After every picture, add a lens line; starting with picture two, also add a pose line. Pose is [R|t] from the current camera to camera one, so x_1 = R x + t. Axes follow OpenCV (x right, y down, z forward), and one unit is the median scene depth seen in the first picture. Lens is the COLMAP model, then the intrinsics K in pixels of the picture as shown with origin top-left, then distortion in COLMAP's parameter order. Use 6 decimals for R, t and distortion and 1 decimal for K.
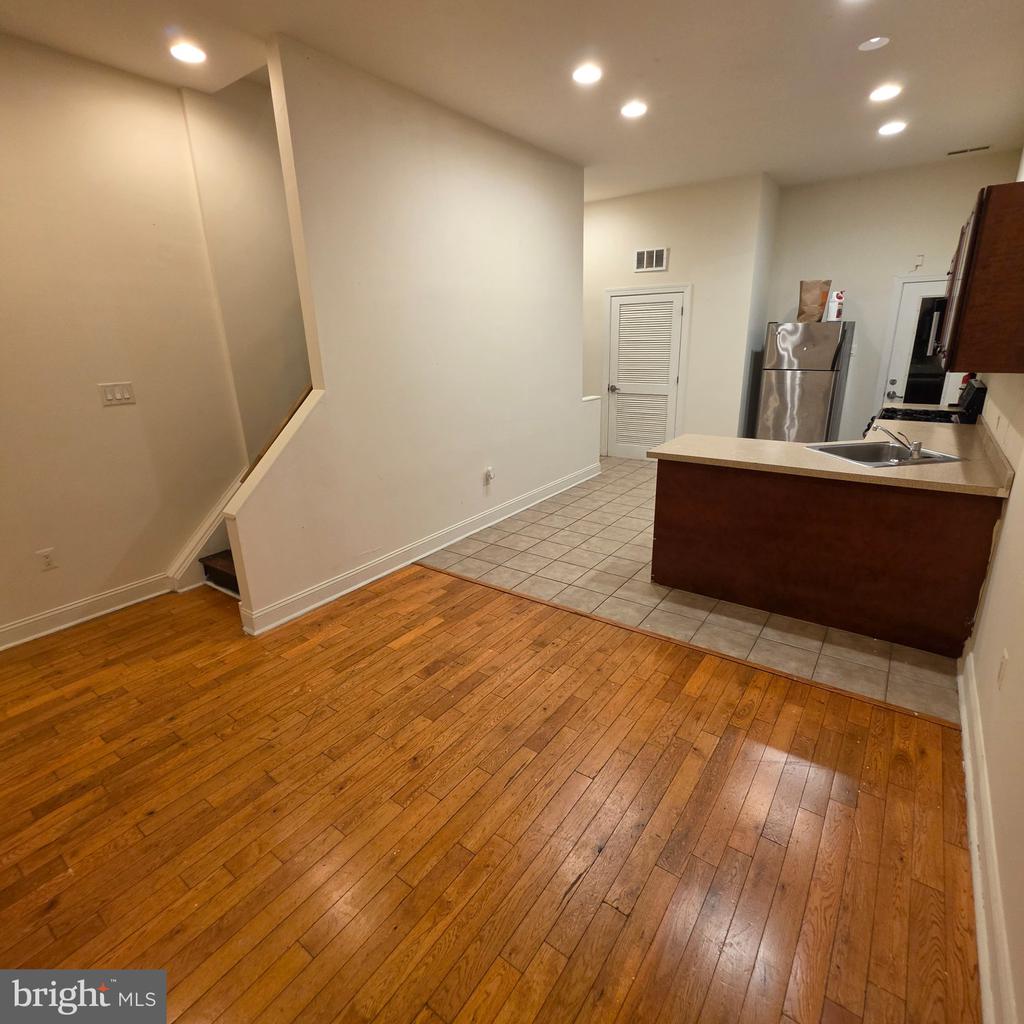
lens RADIAL K [[542.4, 0, 512.9], [0, 542.4, 507.4], [0, 0, 1]] dist [-0.003726, 0.000255]
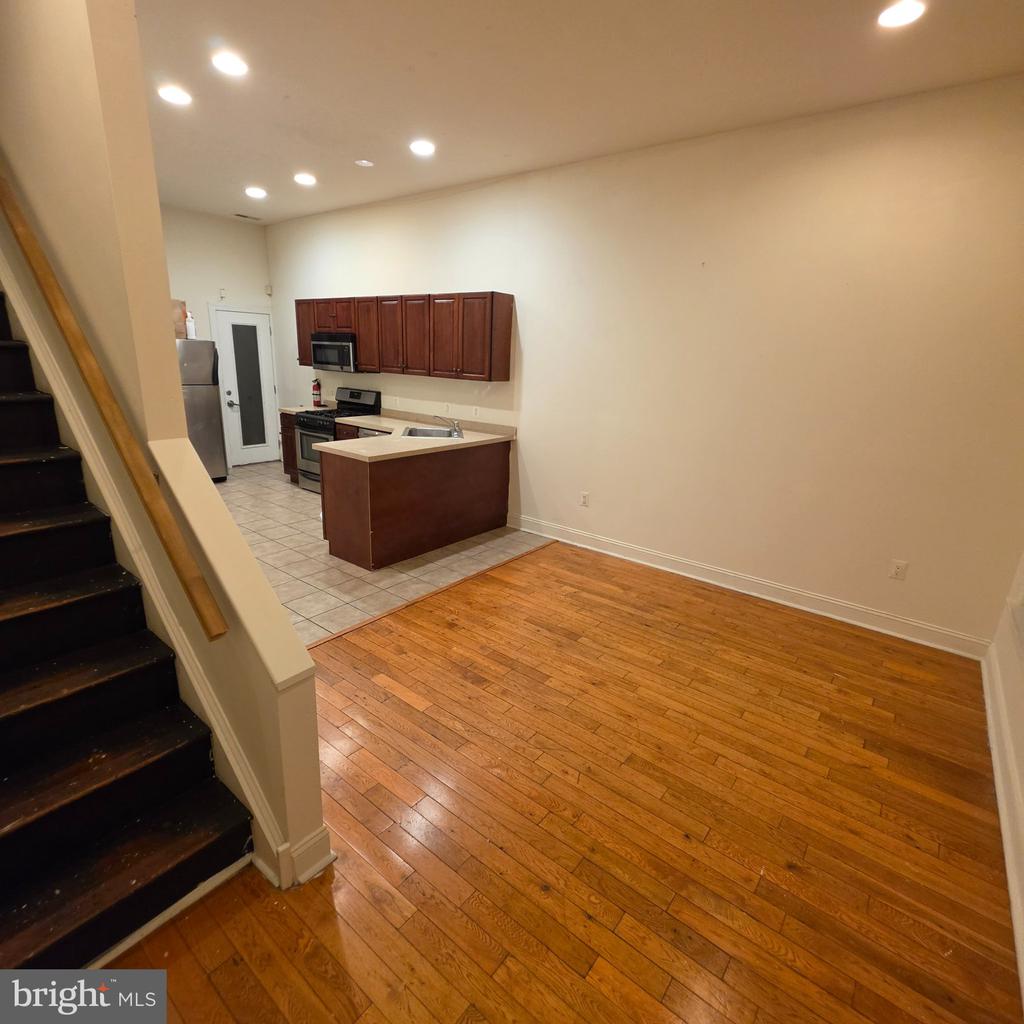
lens RADIAL K [[542.4, 0, 512.9], [0, 542.4, 507.4], [0, 0, 1]] dist [-0.003726, 0.000255]
pose [[0.037041, -0.245423, 0.968708, -1.108714], [0.264275, 0.937267, 0.227352, -0.231781], [-0.963736, 0.247584, 0.099576, 0.784725]]
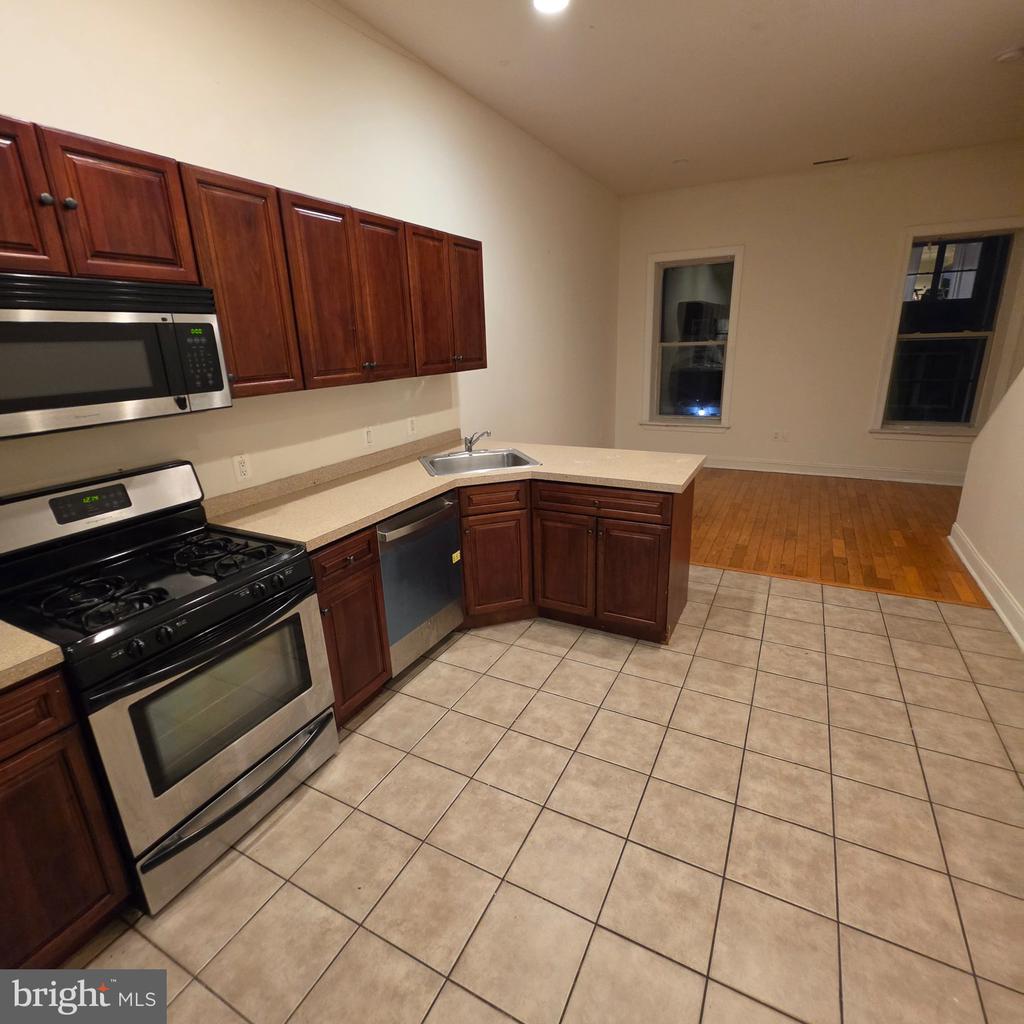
lens RADIAL K [[542.4, 0, 512.9], [0, 542.4, 507.4], [0, 0, 1]] dist [-0.003726, 0.000255]
pose [[-0.987737, 0.099176, -0.120579, 0.883057], [0.012122, 0.818704, 0.574088, -0.718922], [0.155654, 0.565587, -0.809866, 2.218623]]
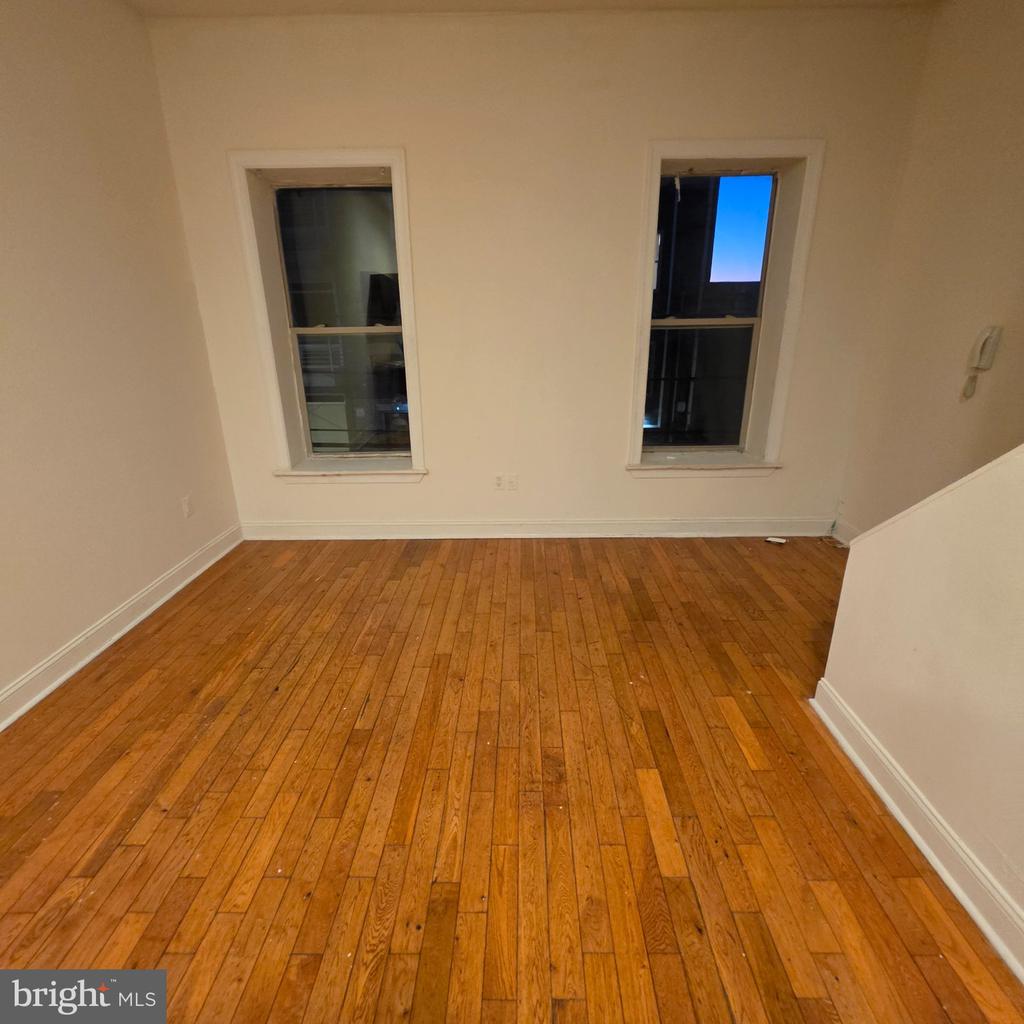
lens RADIAL K [[542.4, 0, 512.9], [0, 542.4, 507.4], [0, 0, 1]] dist [-0.003726, 0.000255]
pose [[-0.815245, 0.223873, -0.534093, 0.200566], [-0.144349, 0.814592, 0.561785, -0.374403], [0.560837, 0.535089, -0.631777, 1.290774]]
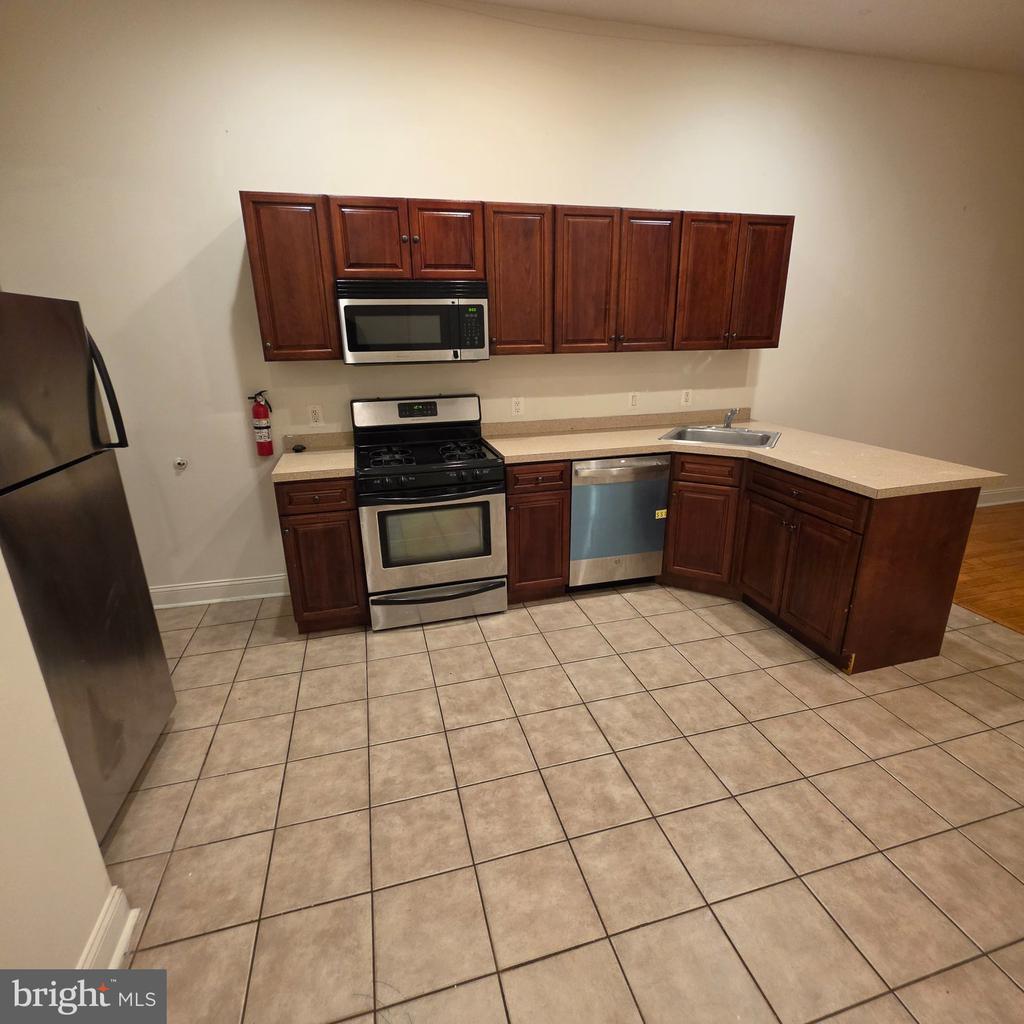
lens RADIAL K [[542.4, 0, 512.9], [0, 542.4, 507.4], [0, 0, 1]] dist [-0.003726, 0.000255]
pose [[-0.777757, -0.155123, 0.609123, 0.397153], [0.226810, 0.834522, 0.502126, -0.711064], [-0.586218, 0.528687, -0.613872, 2.306139]]
